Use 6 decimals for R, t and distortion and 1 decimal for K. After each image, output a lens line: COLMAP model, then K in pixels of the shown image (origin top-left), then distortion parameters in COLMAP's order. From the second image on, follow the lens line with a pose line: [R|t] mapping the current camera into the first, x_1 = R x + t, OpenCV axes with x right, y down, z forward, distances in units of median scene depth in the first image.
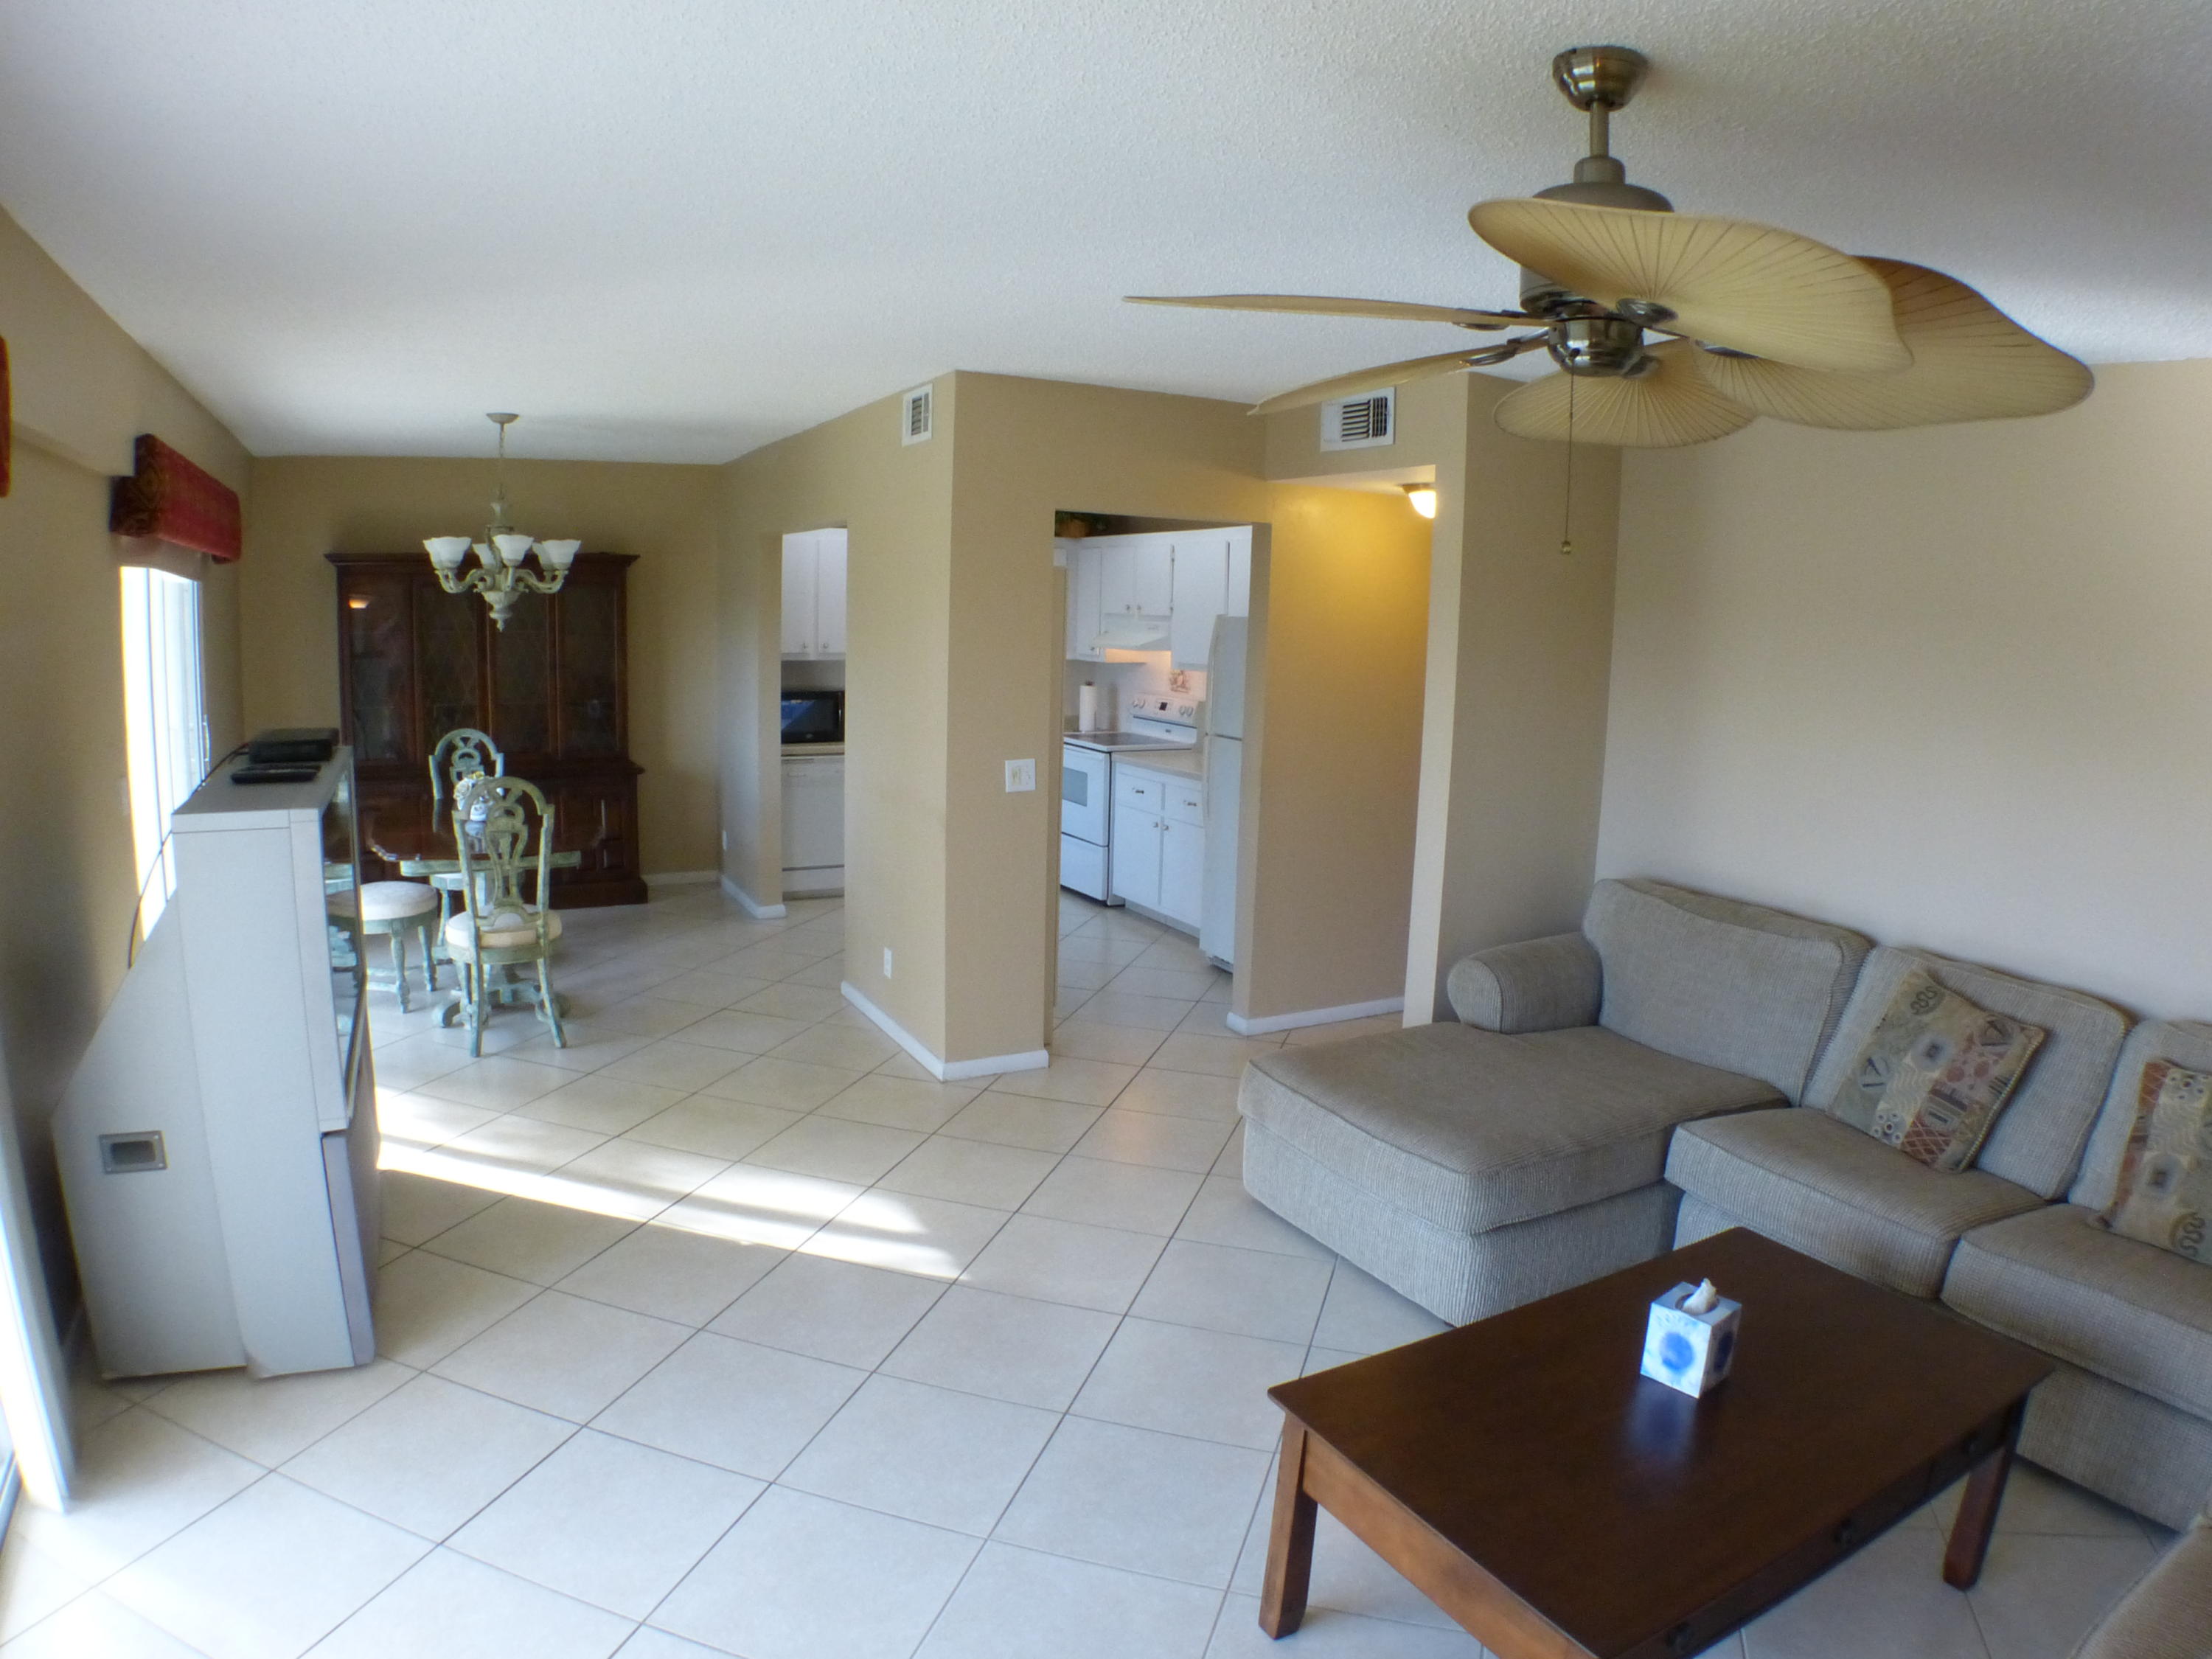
lens RADIAL K [[1357.3, 0, 1106.0], [0, 1357.3, 829.5], [0, 0, 1]] dist [-0.212270, 0.045115]
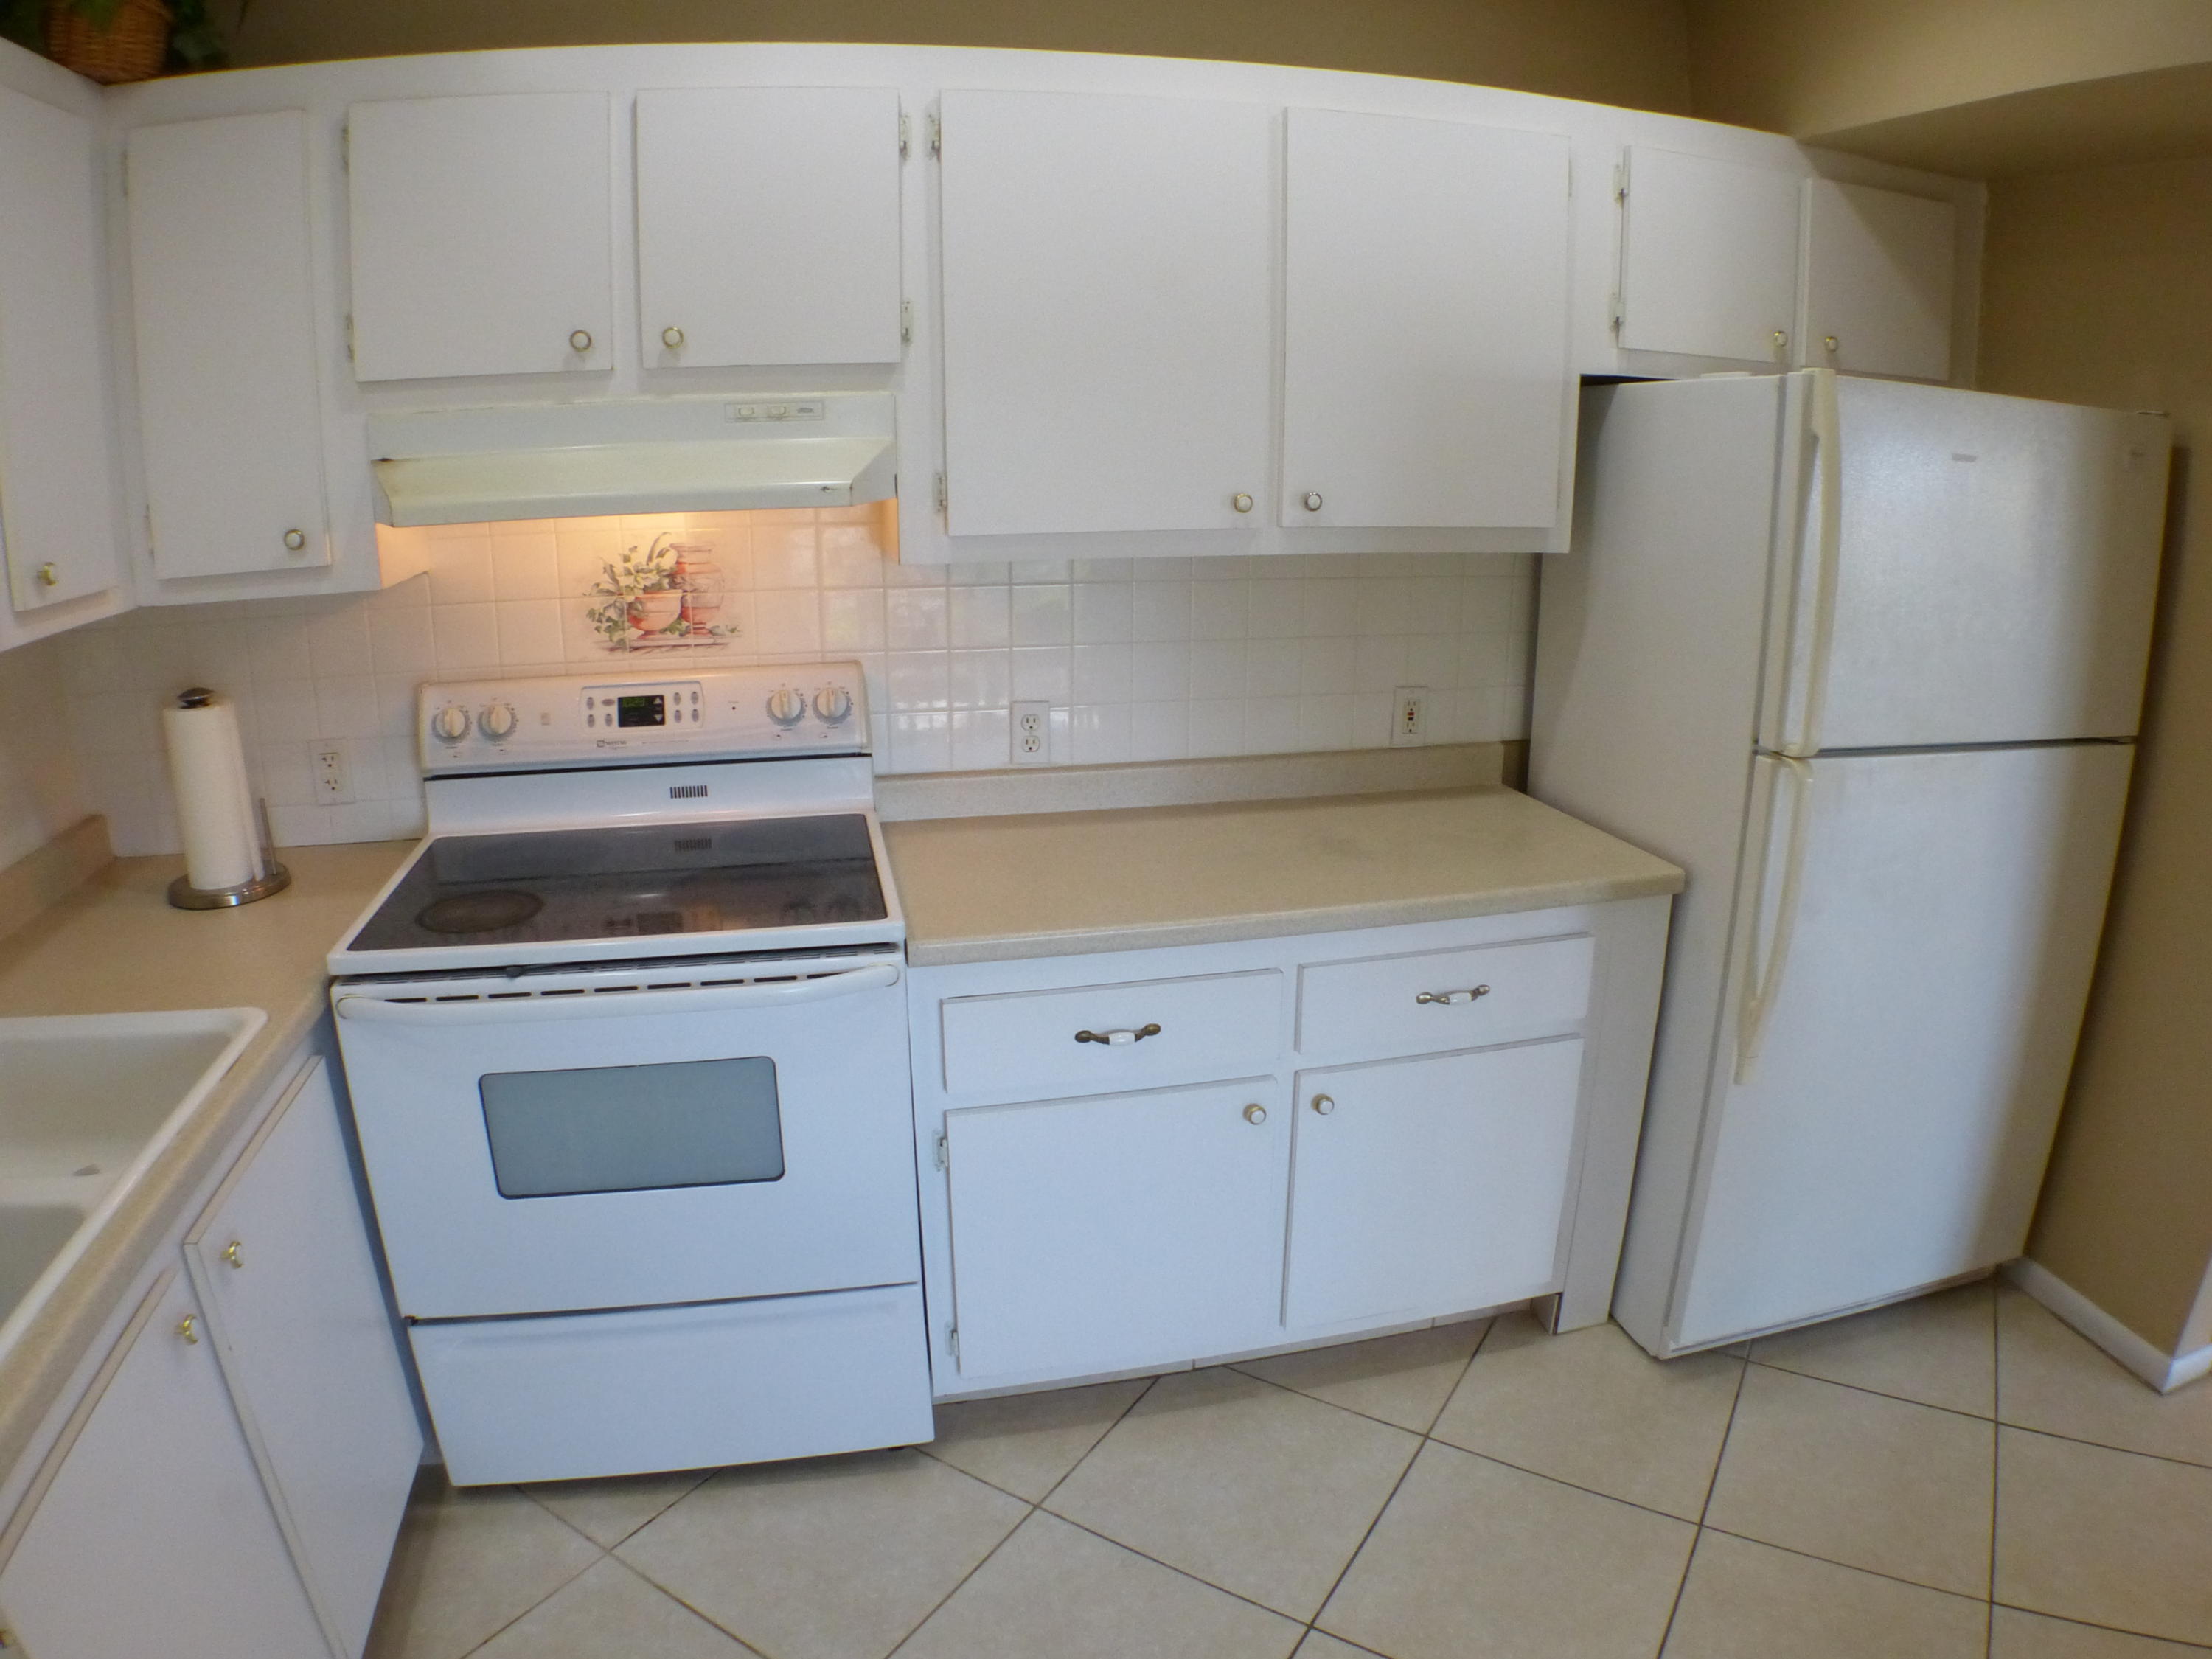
lens RADIAL K [[1357.3, 0, 1106.0], [0, 1357.3, 829.5], [0, 0, 1]] dist [-0.212270, 0.045115]
pose [[0.270922, -0.288245, 0.918431, -0.429156], [0.164336, 0.953957, 0.250919, -0.273496], [-0.948470, 0.082952, 0.305816, 1.882244]]
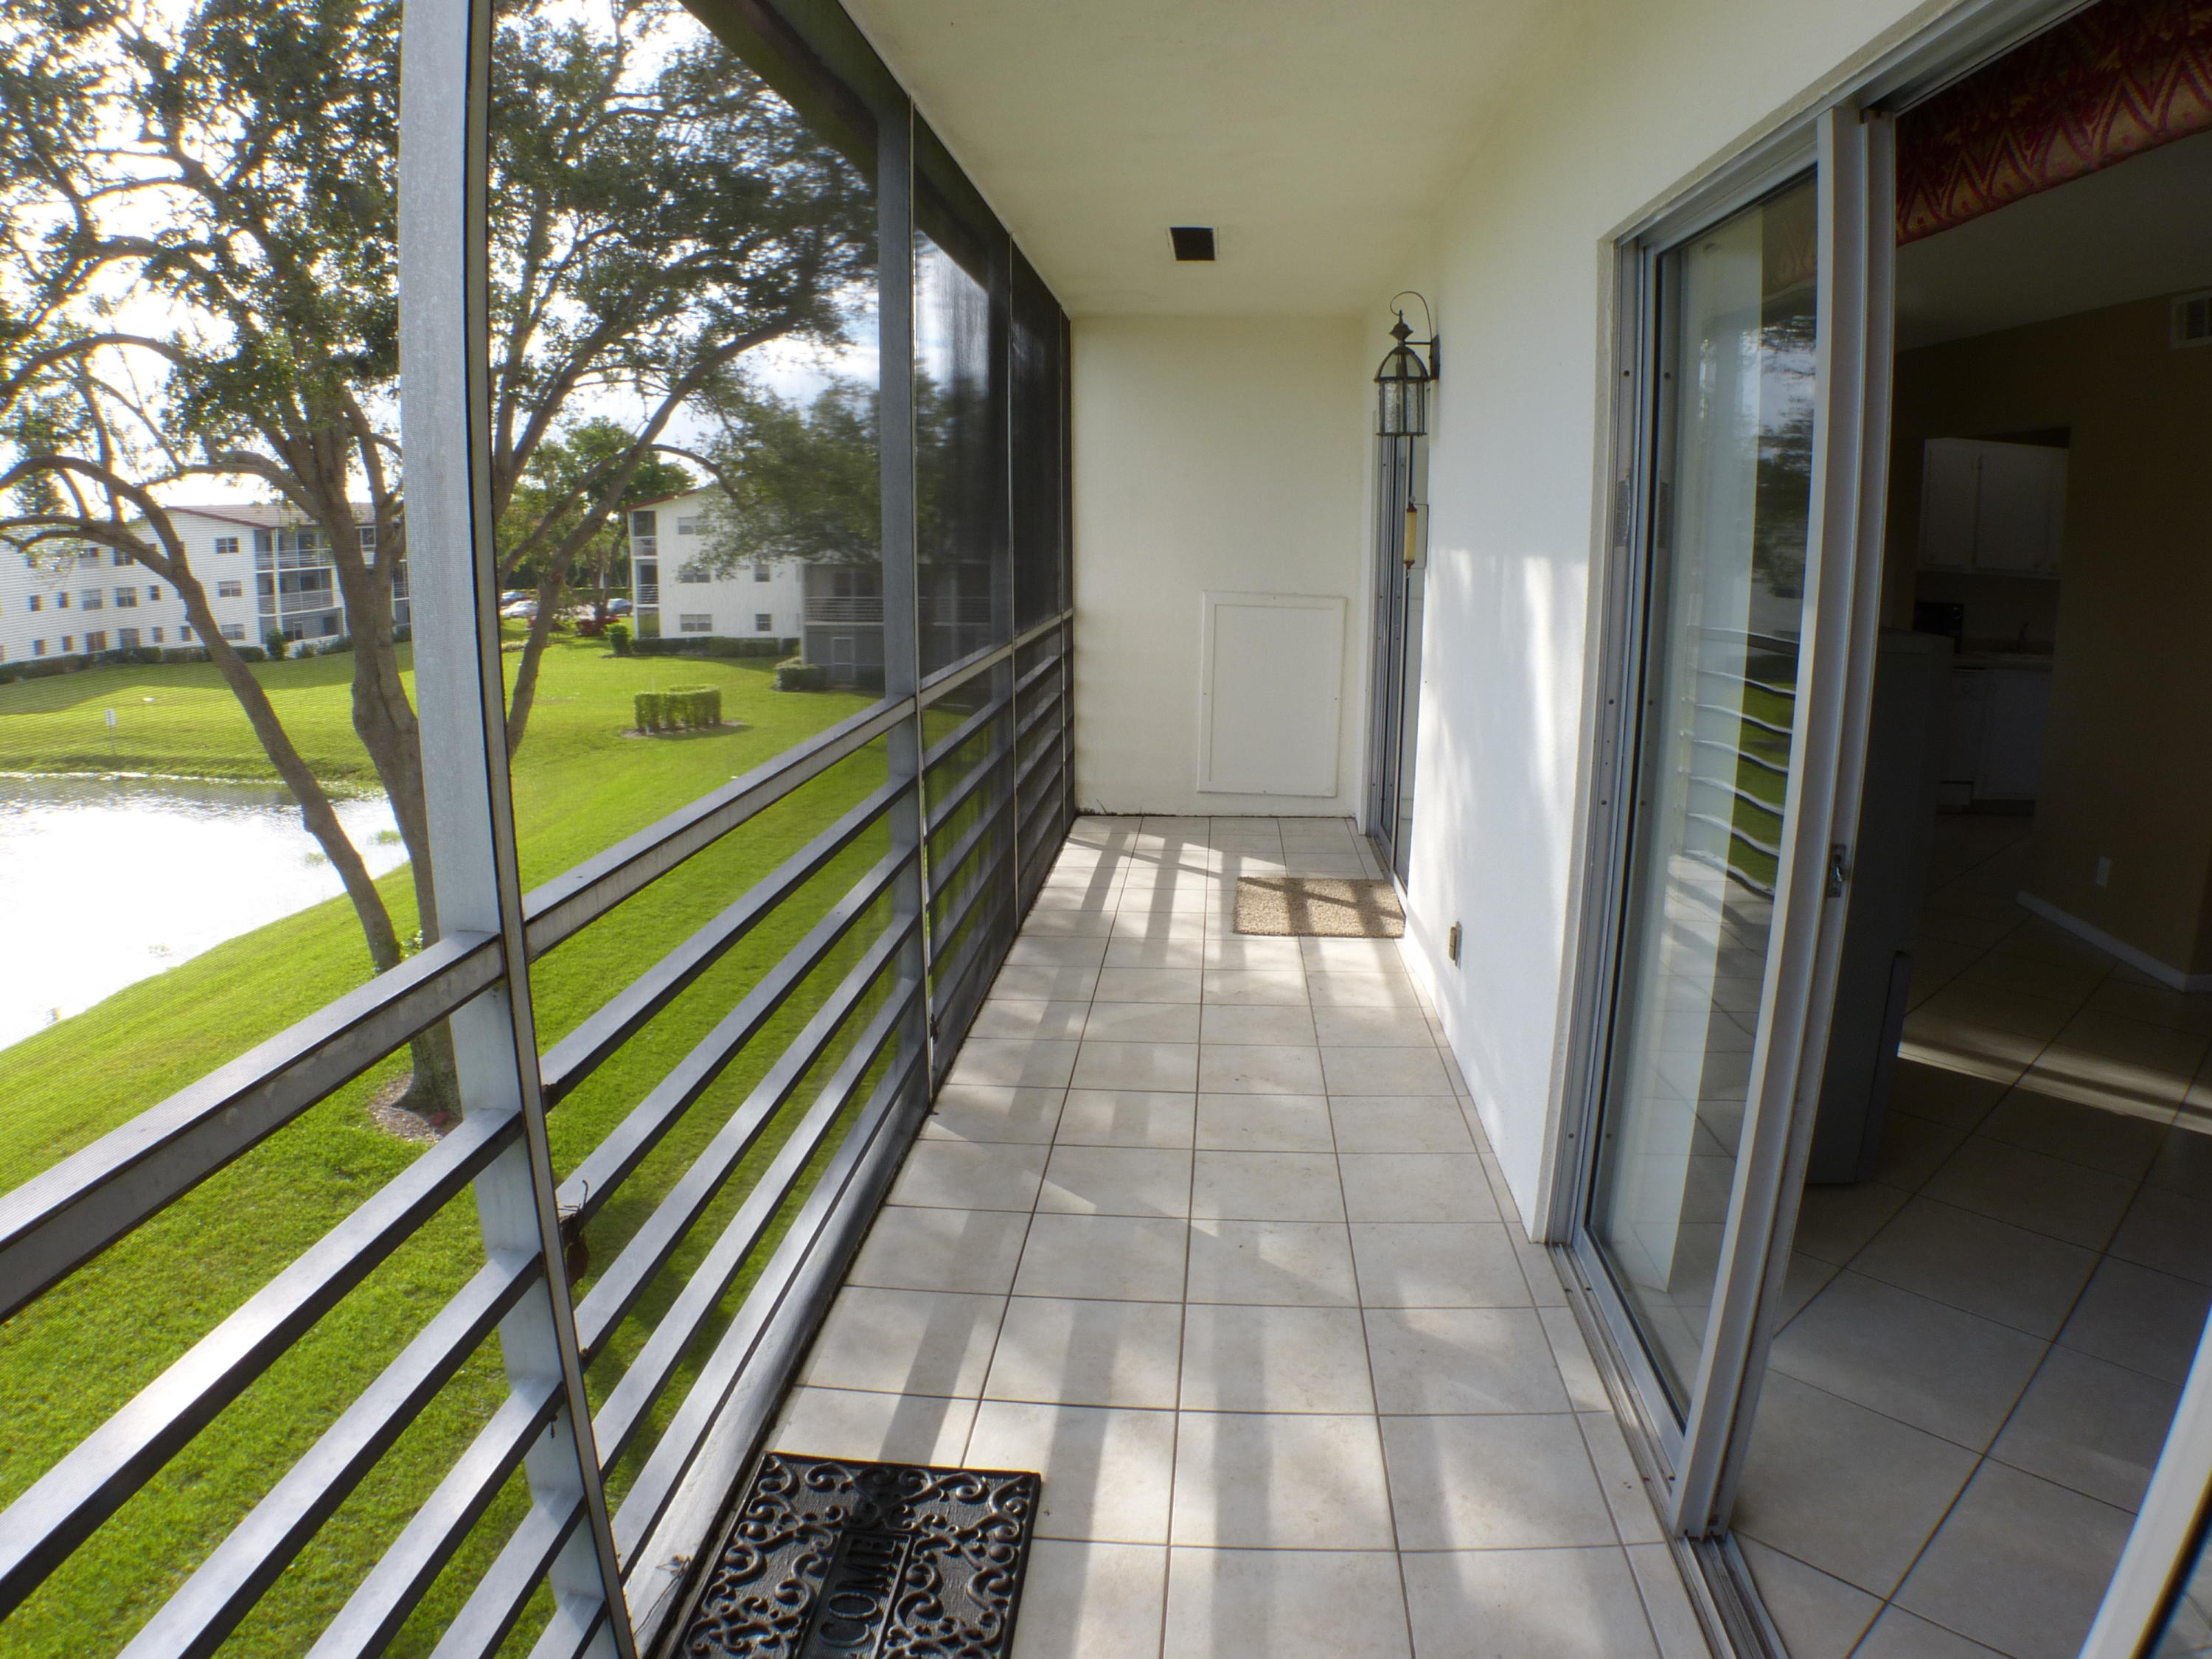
lens RADIAL K [[1357.3, 0, 1106.0], [0, 1357.3, 829.5], [0, 0, 1]] dist [-0.212270, 0.045115]
pose [[0.834948, 0.091943, -0.542593, -0.444147], [-0.063897, 0.995473, 0.070359, 0.078378], [0.546606, -0.024076, 0.837044, -0.177705]]
